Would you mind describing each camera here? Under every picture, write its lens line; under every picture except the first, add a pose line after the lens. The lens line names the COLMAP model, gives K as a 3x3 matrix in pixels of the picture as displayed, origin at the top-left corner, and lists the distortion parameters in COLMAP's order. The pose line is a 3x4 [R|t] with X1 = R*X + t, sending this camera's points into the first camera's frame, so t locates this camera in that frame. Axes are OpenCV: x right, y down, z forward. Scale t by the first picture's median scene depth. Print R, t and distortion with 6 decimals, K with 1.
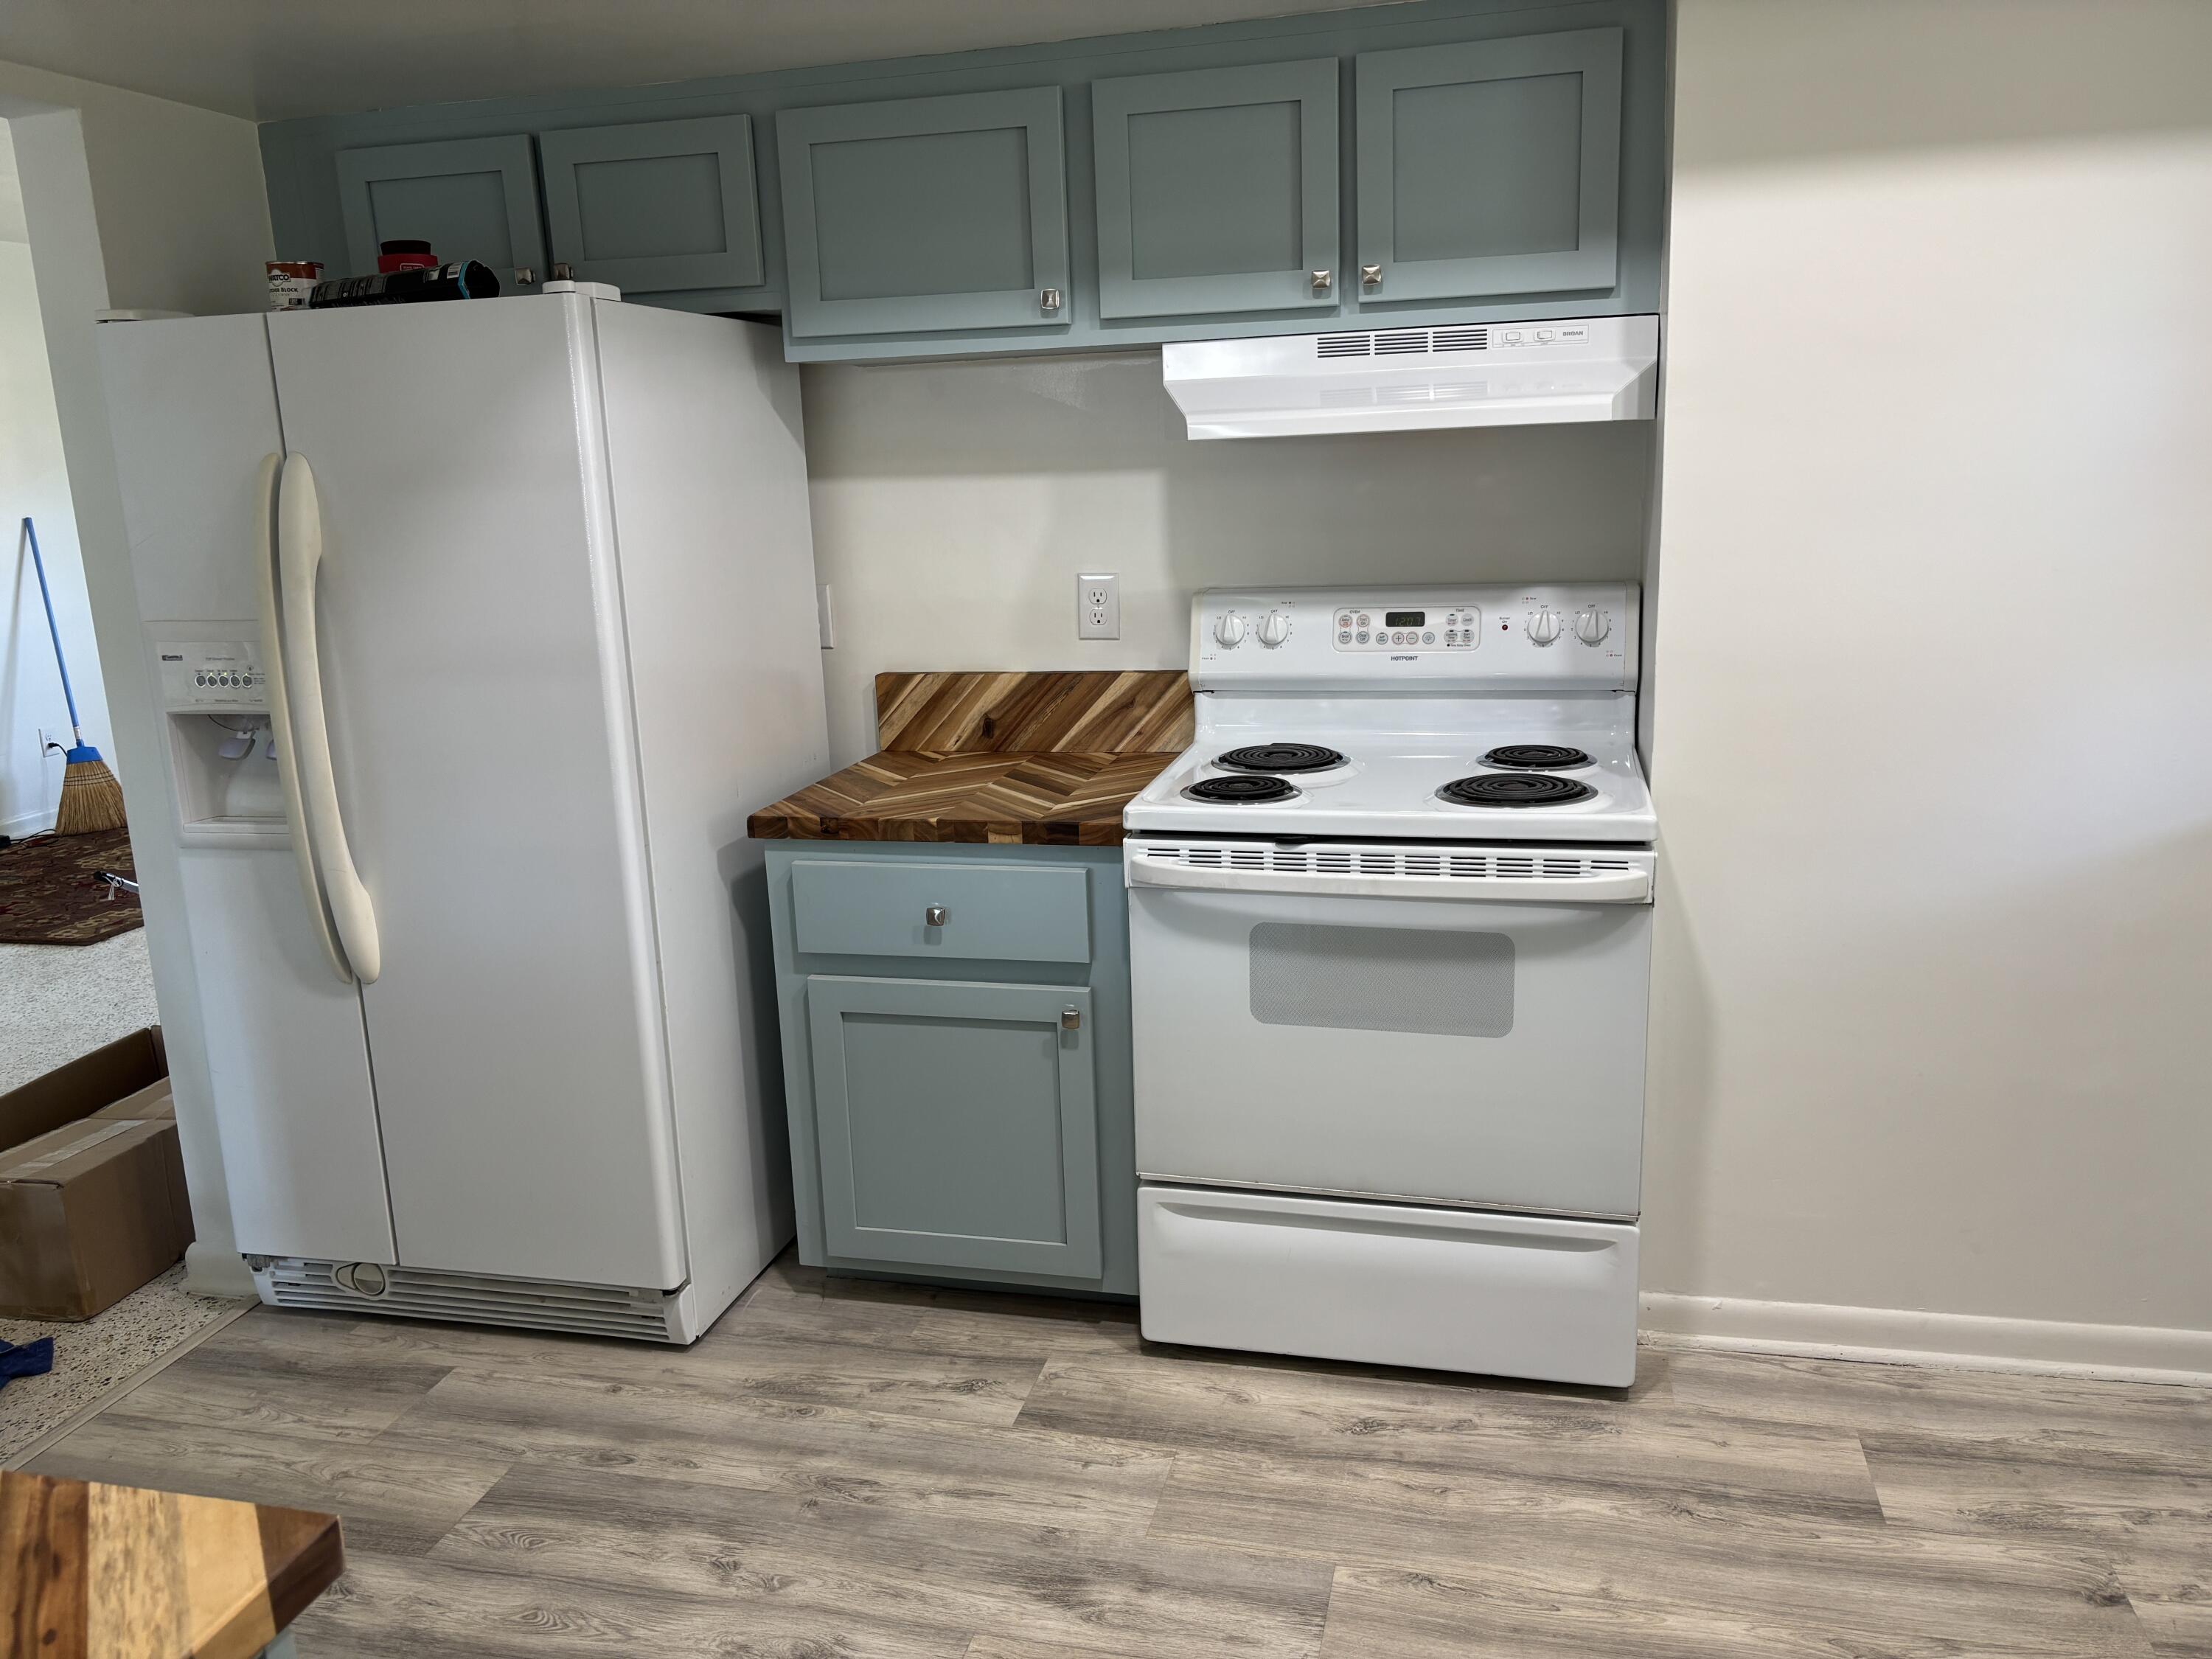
lens RADIAL K [[1660.0, 0, 1107.7], [0, 1660.0, 829.4], [0, 0, 1]] dist [0.039257, -0.044427]
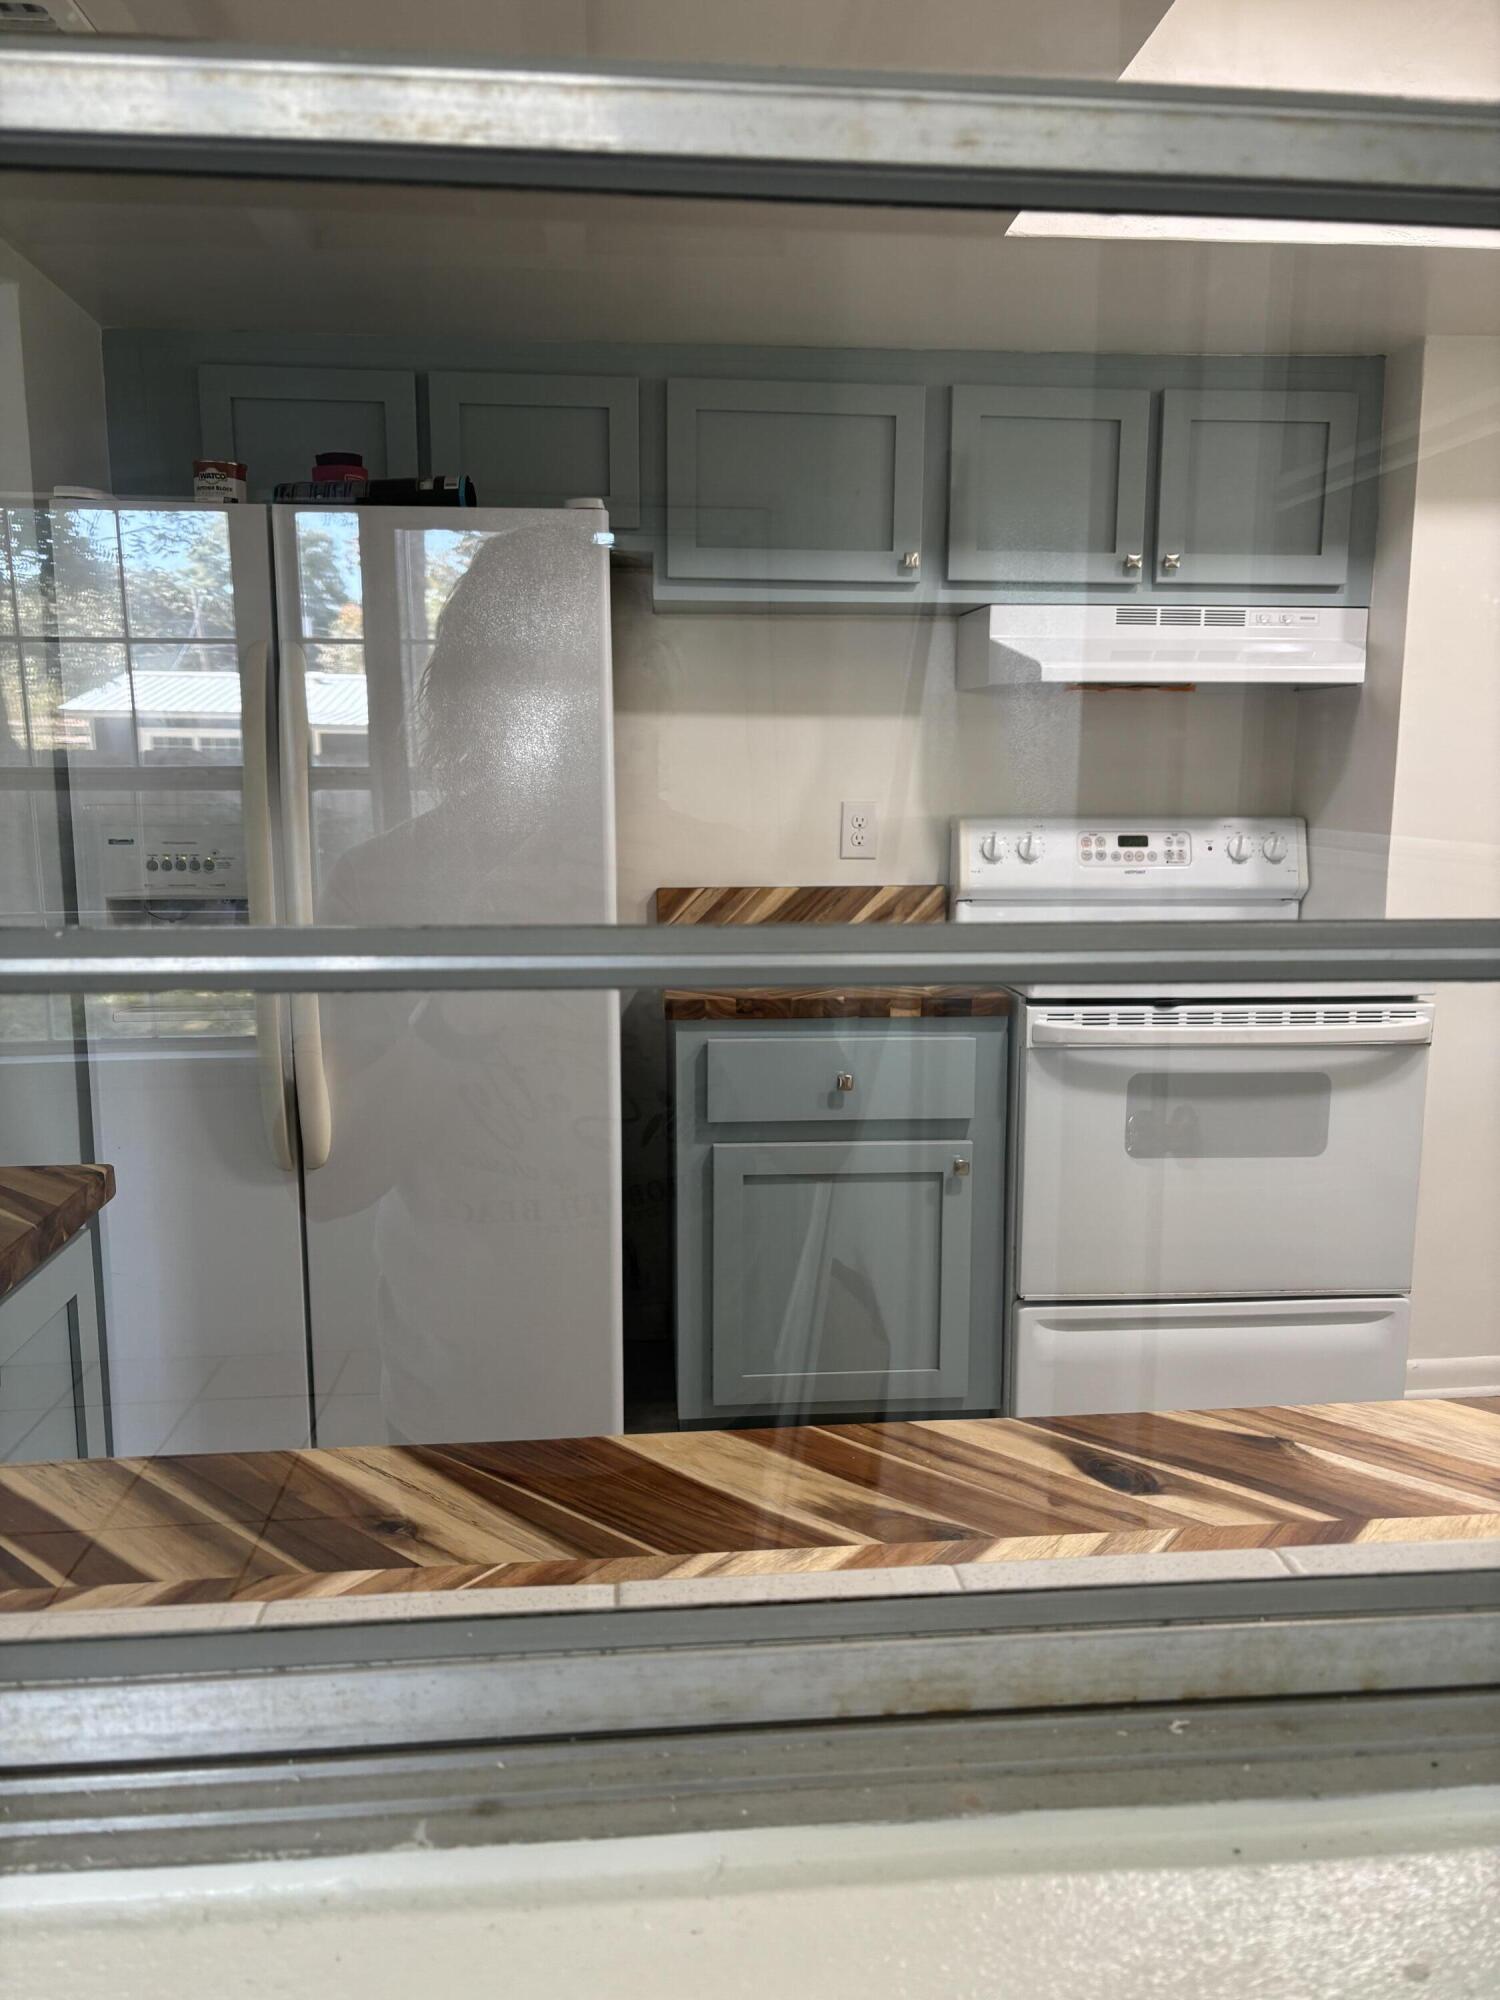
lens RADIAL K [[1500.9, 0, 790.4], [0, 1500.9, 1009.8], [0, 0, 1]] dist [0.039257, -0.044427]
pose [[0.940623, -0.014622, 0.339138, -0.488159], [0.037930, 0.997343, -0.062199, 0.065075], [-0.337327, 0.071369, 0.938678, 0.044764]]
